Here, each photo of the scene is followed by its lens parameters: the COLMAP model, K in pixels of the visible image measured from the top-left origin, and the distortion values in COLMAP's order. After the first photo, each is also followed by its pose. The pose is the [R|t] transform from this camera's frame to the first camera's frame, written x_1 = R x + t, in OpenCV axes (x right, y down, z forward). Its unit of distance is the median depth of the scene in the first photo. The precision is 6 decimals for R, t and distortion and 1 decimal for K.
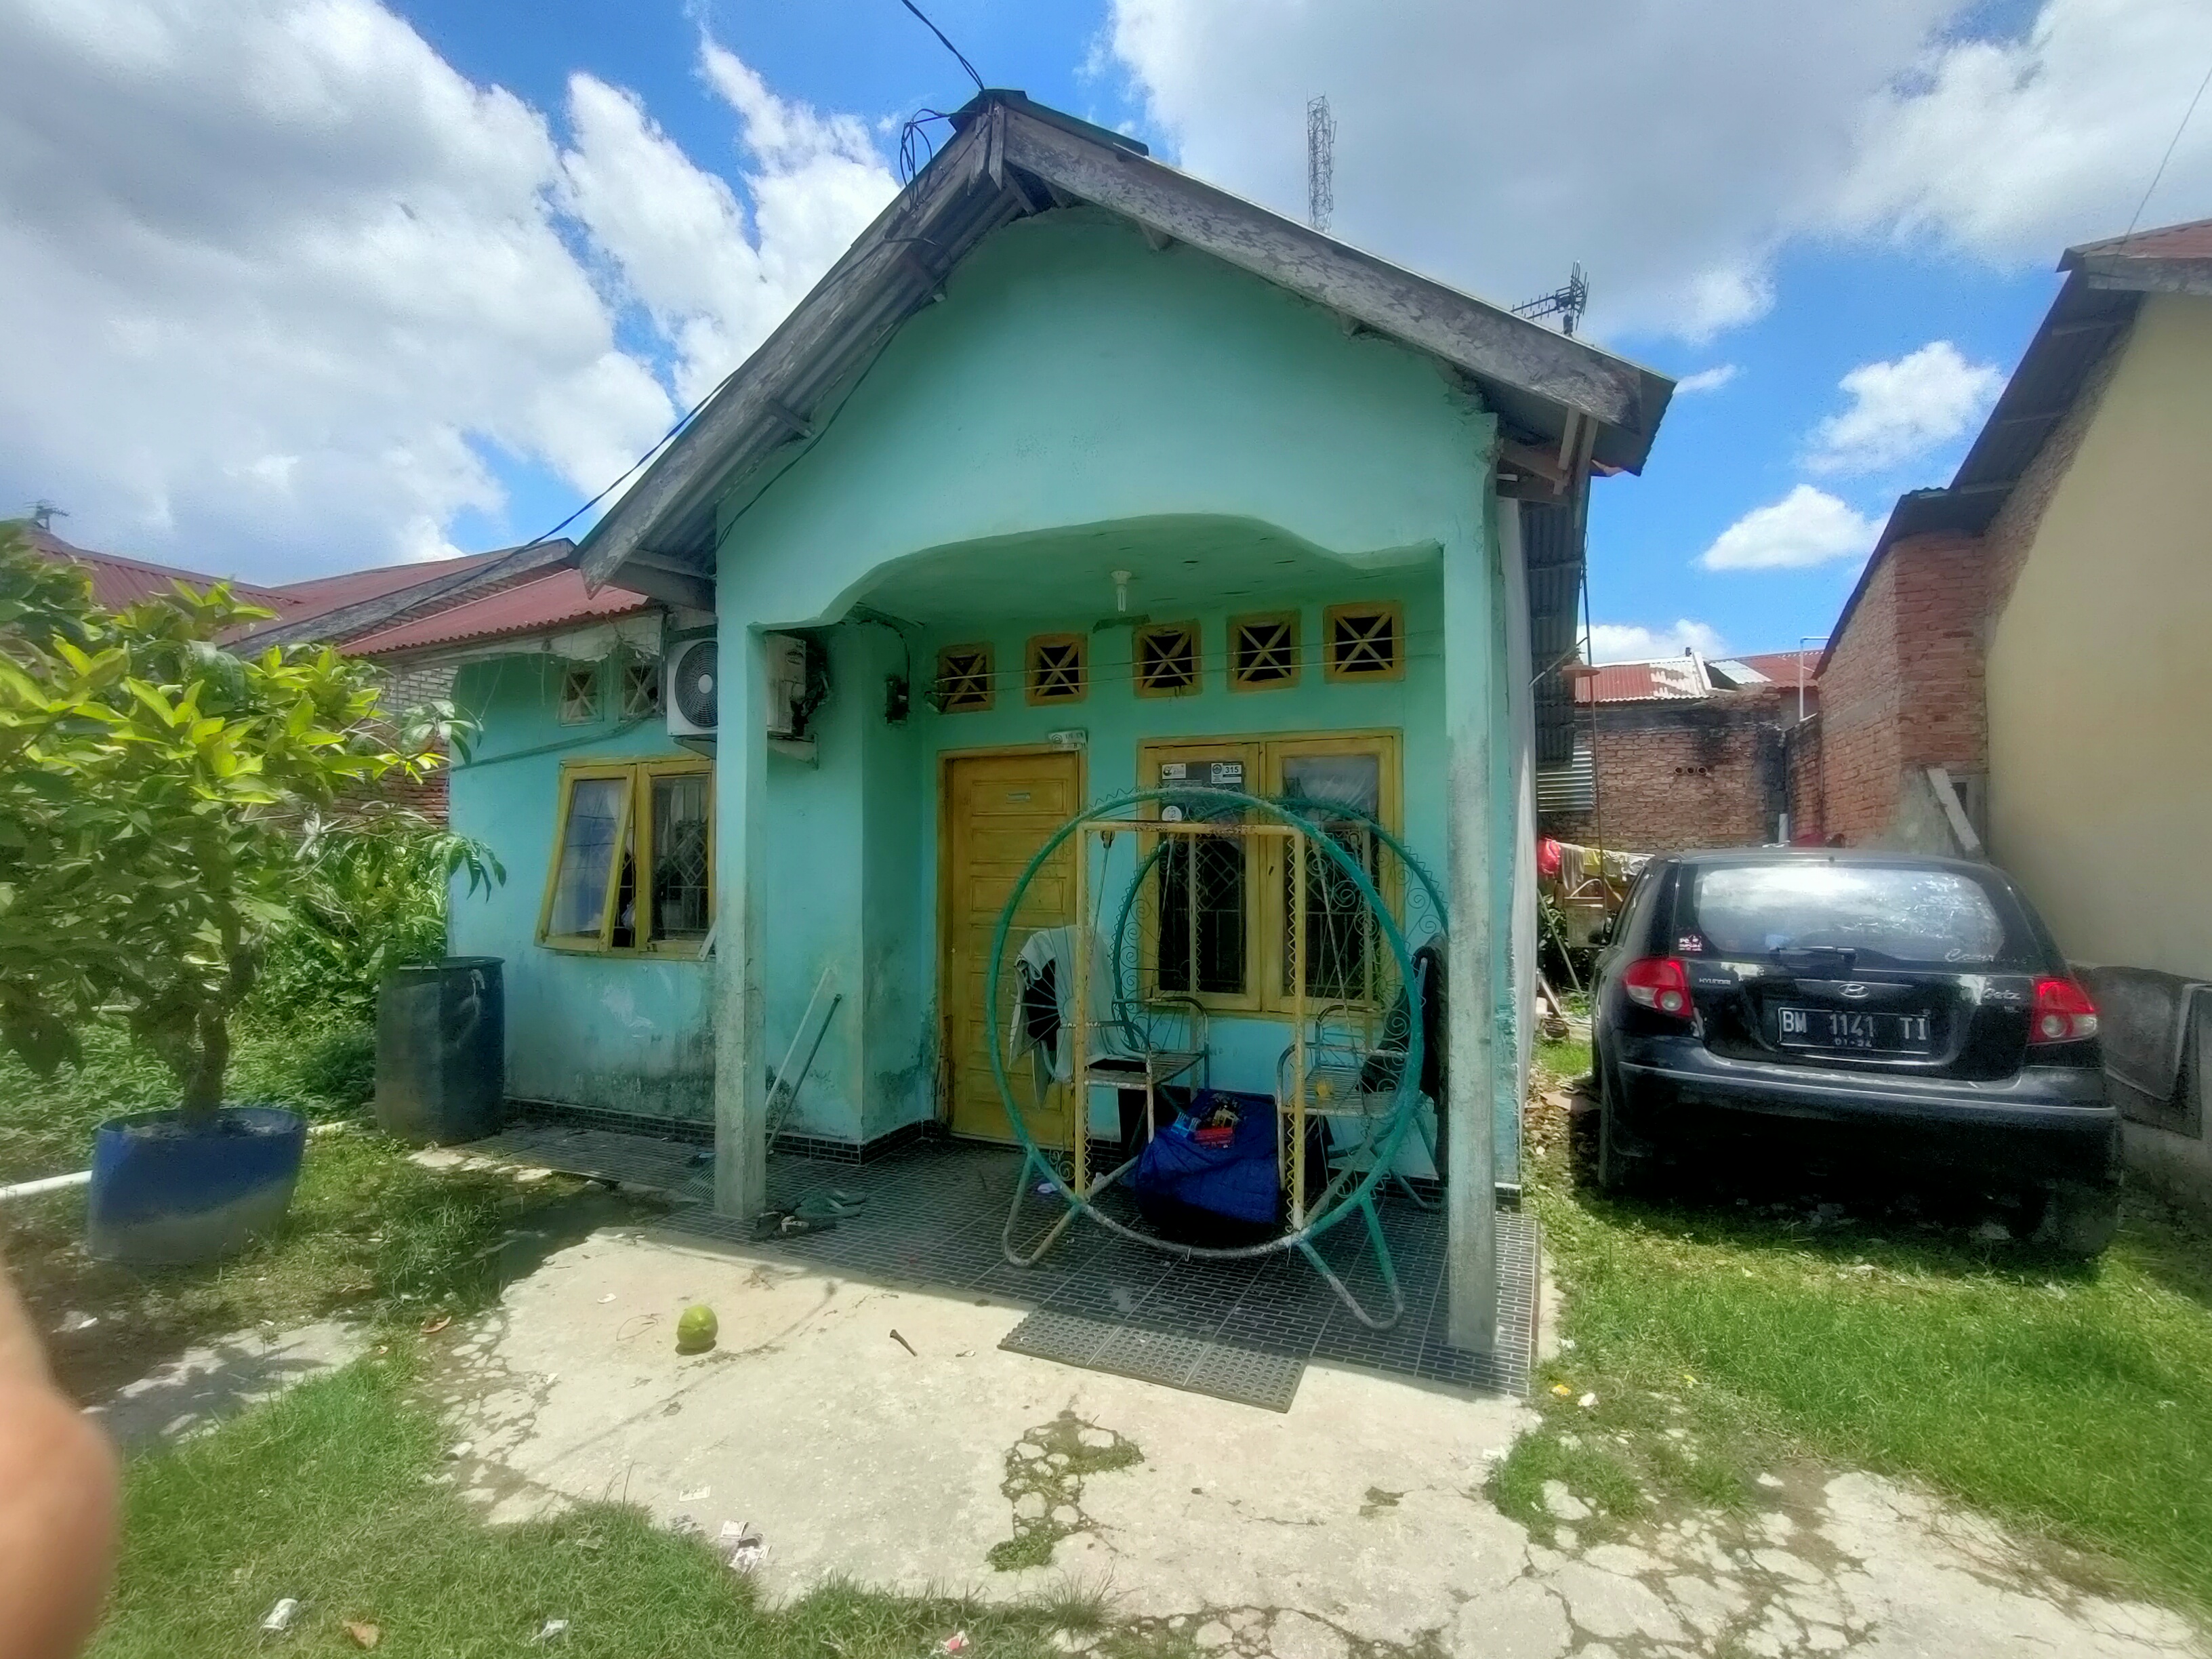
lens RADIAL K [[978.5, 0, 1106.0], [0, 978.5, 829.5], [0, 0, 1]] dist [0.001773, 0.000215]
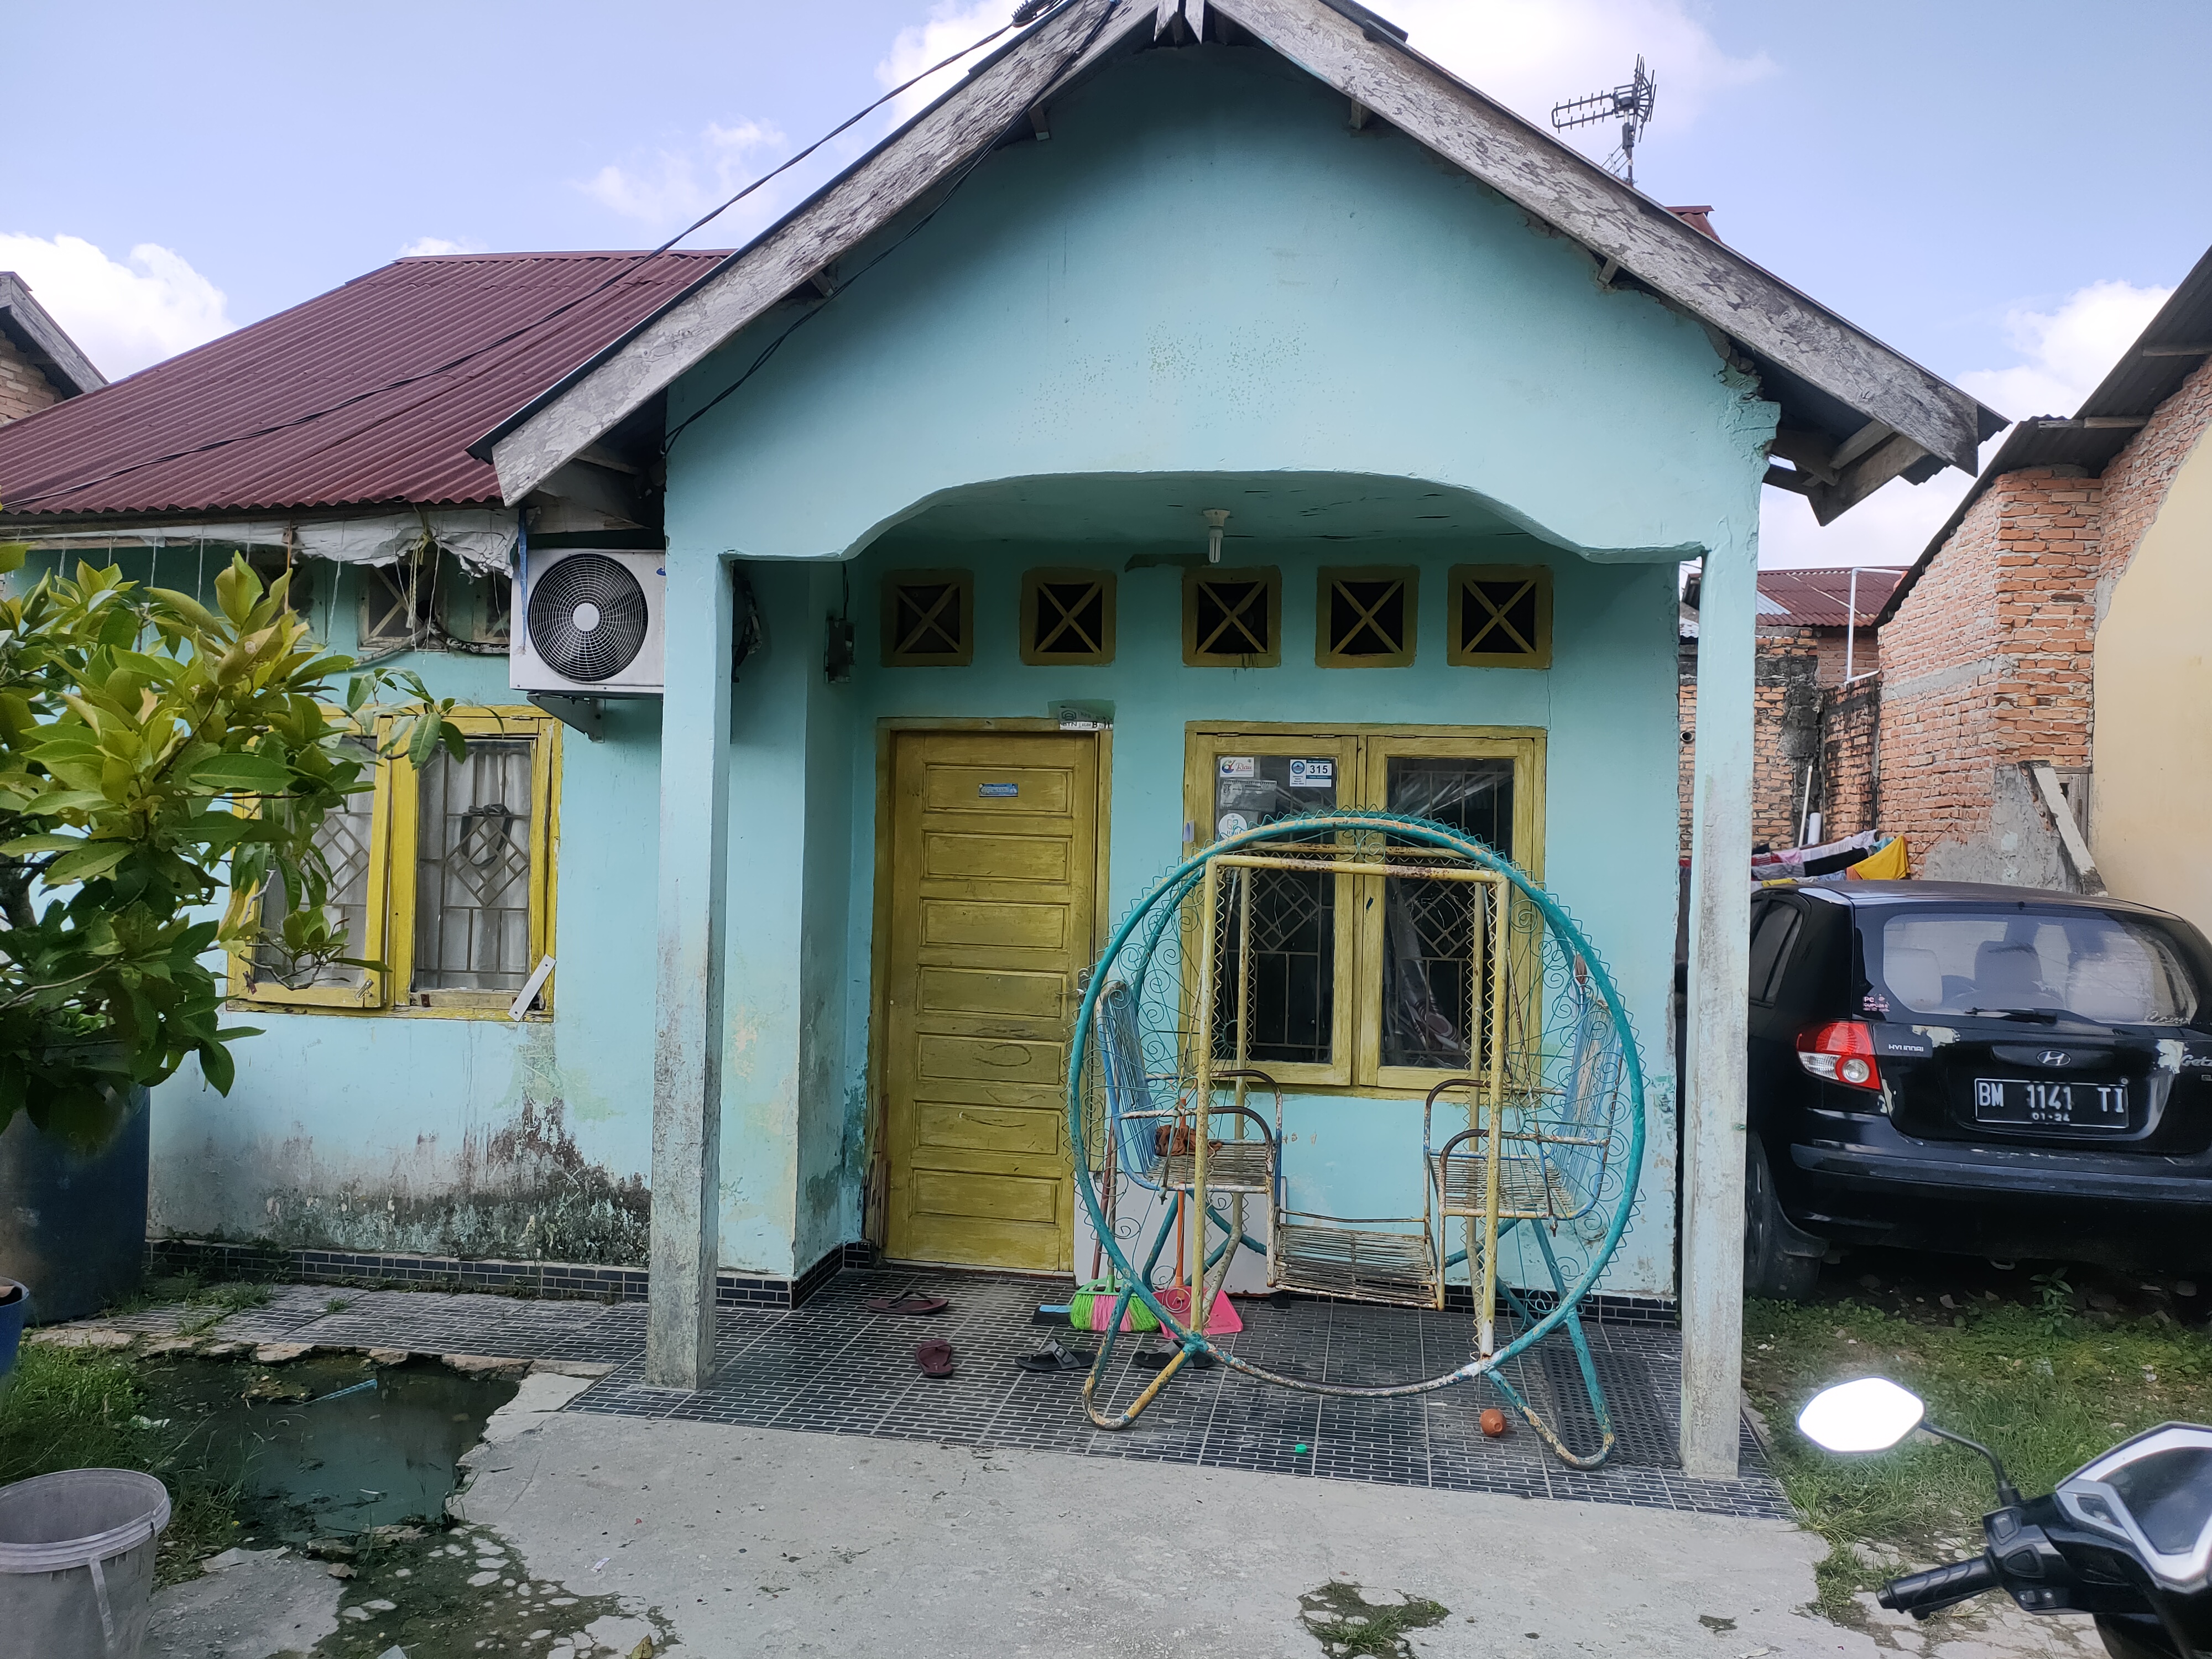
lens RADIAL K [[1559.9, 0, 1105.4], [0, 1559.9, 822.1], [0, 0, 1]] dist [0.052505, -0.045937]
pose [[0.973937, 0.022153, 0.225735, -0.310839], [-0.029389, 0.999155, 0.028743, -0.050437], [-0.224907, -0.034628, 0.973765, -0.148944]]
